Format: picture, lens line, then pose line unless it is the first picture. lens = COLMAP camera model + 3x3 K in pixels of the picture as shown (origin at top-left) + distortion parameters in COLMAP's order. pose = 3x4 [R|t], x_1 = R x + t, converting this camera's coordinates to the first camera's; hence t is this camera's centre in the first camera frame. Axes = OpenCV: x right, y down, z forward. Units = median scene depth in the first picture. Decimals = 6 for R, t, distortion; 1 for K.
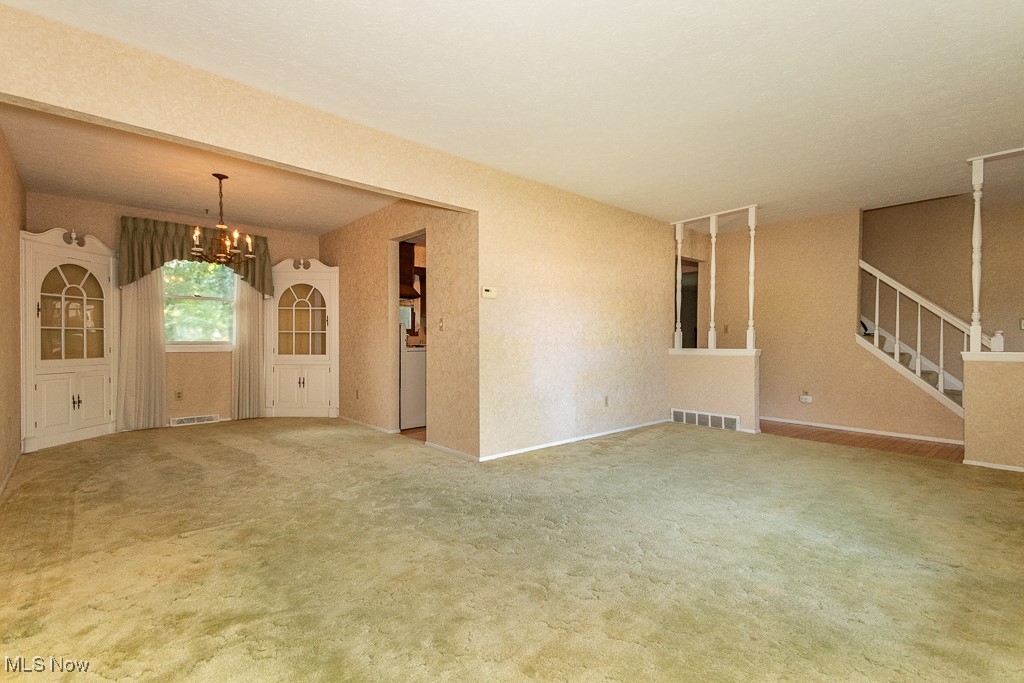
lens RADIAL K [[483.4, 0, 483.3], [0, 483.4, 349.1], [0, 0, 1]] dist [0.066018, -0.023688]
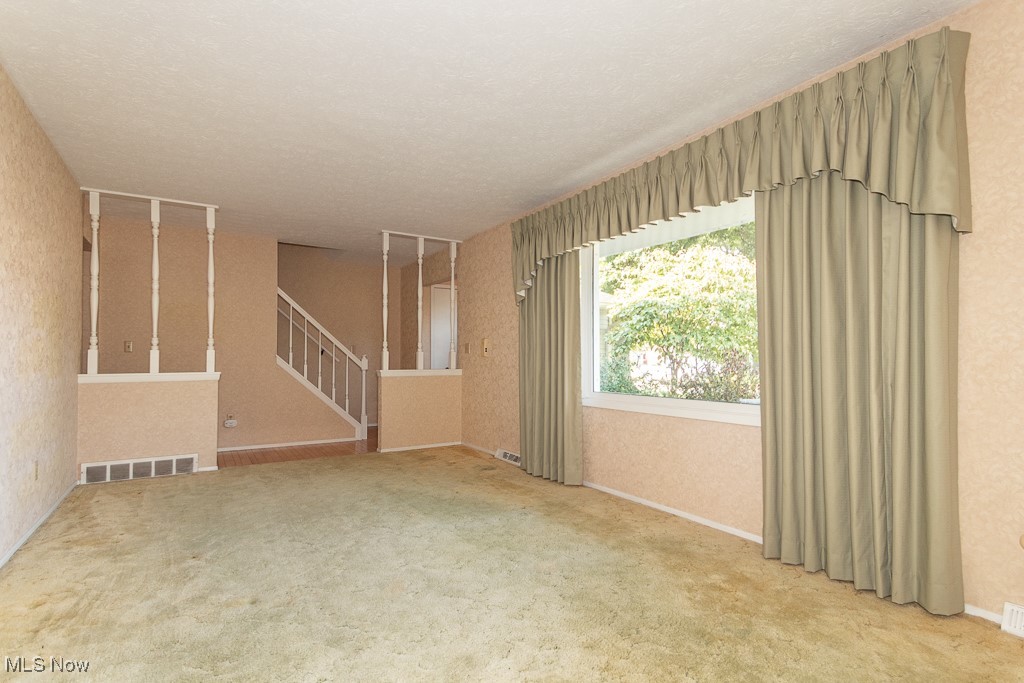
lens RADIAL K [[483.4, 0, 544.1], [0, 483.4, 356.5], [0, 0, 1]] dist [0.066018, -0.023688]
pose [[0.135971, 0.008621, 0.990675, -0.234296], [0.019254, 0.999750, -0.011343, -0.006537], [-0.990526, 0.020617, 0.135771, 0.314541]]
